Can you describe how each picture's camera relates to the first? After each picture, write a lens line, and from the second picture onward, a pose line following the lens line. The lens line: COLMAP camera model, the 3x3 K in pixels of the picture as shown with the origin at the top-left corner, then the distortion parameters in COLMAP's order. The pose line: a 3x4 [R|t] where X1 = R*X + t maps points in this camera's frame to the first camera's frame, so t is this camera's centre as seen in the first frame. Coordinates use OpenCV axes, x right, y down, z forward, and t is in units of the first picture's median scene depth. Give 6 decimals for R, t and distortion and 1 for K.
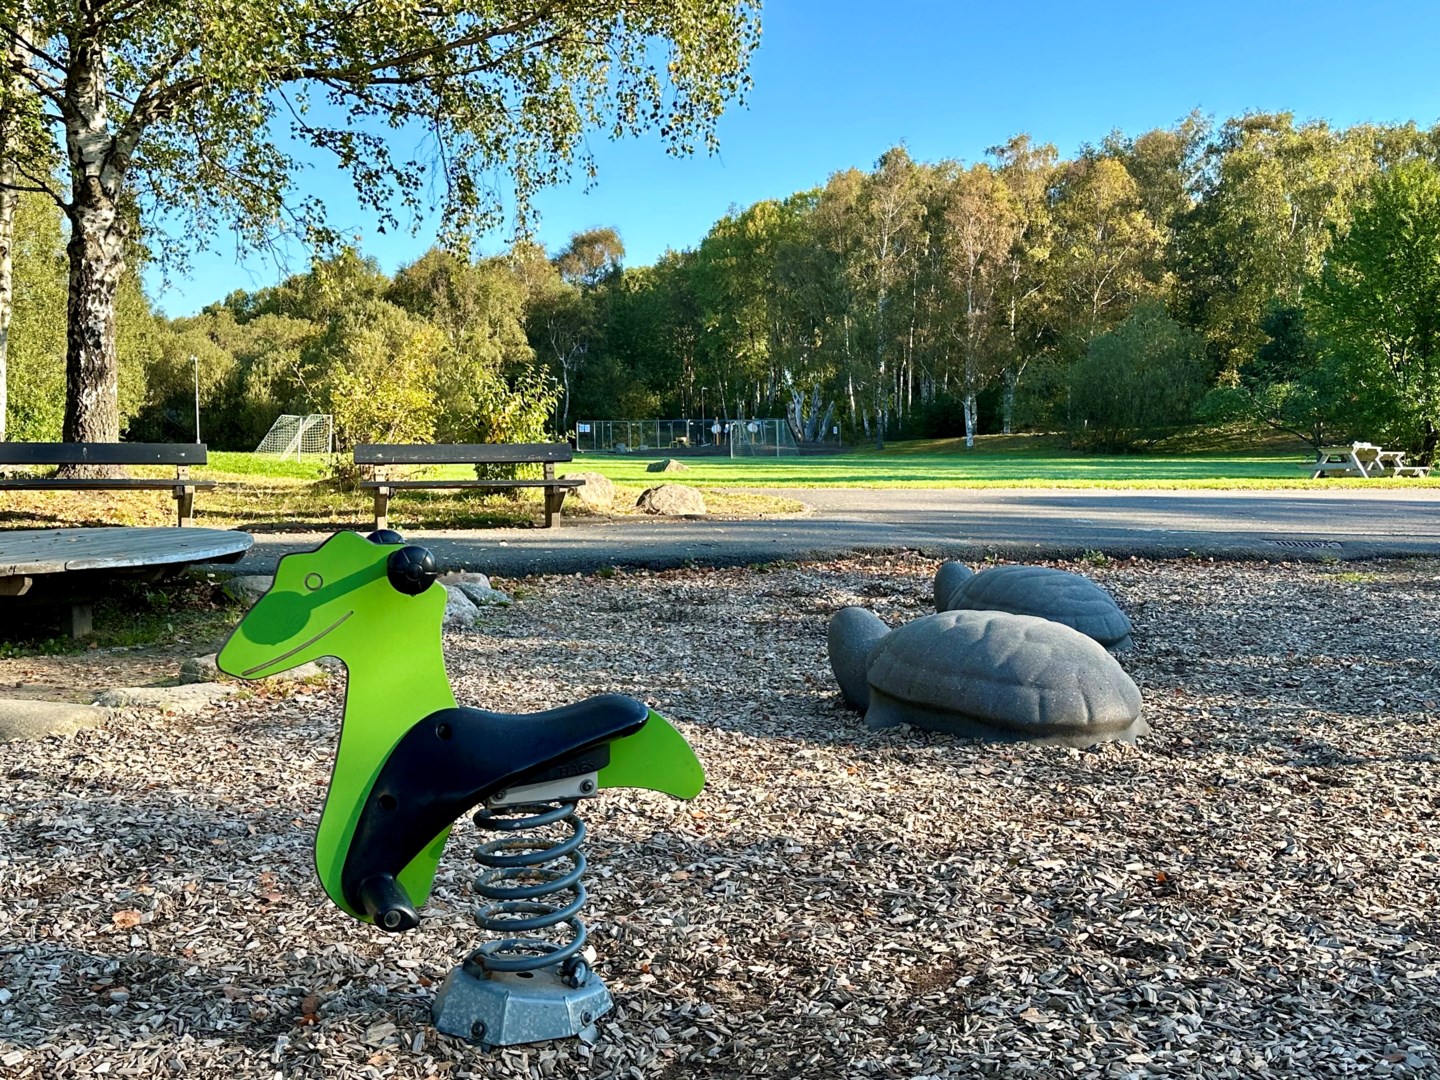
lens RADIAL K [[1502.0, 0, 717.0], [0, 1502.0, 545.1], [0, 0, 1]] dist [0.062027, 0.000000]
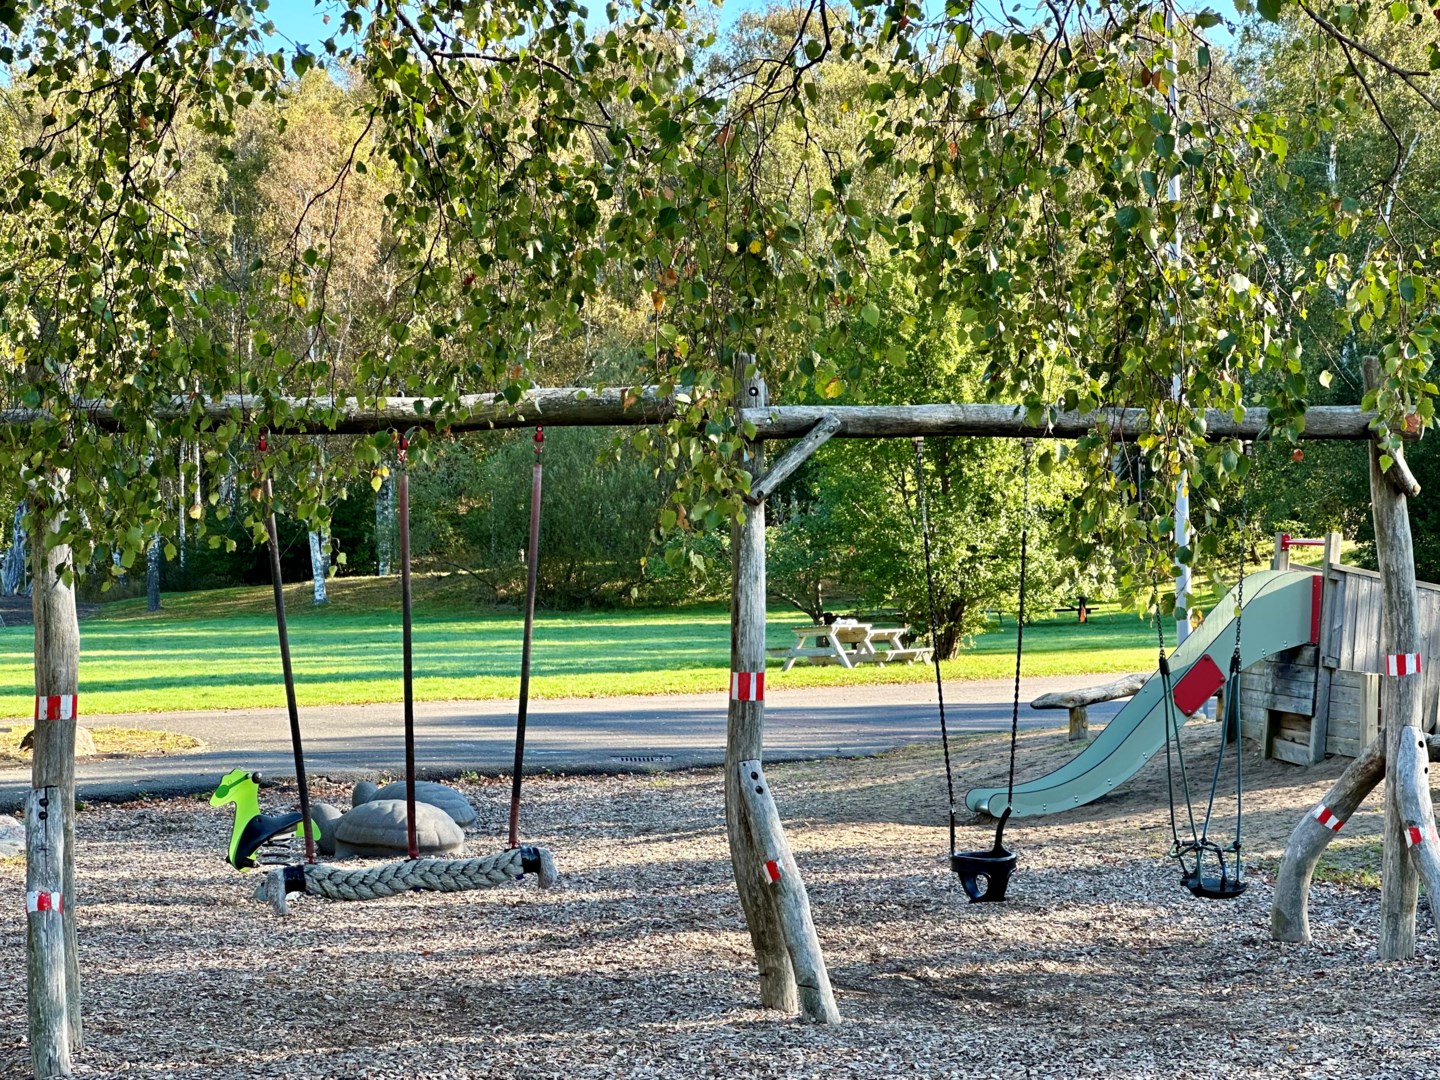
lens RADIAL K [[3751.7, 0, 719.7], [0, 3751.7, 539.6], [0, 0, 1]] dist [0.145132, 0.000000]
pose [[0.960901, -0.025160, 0.275746, -0.152199], [0.043443, 0.997229, -0.060398, 0.003544], [-0.273462, 0.070016, 0.959331, -0.778248]]
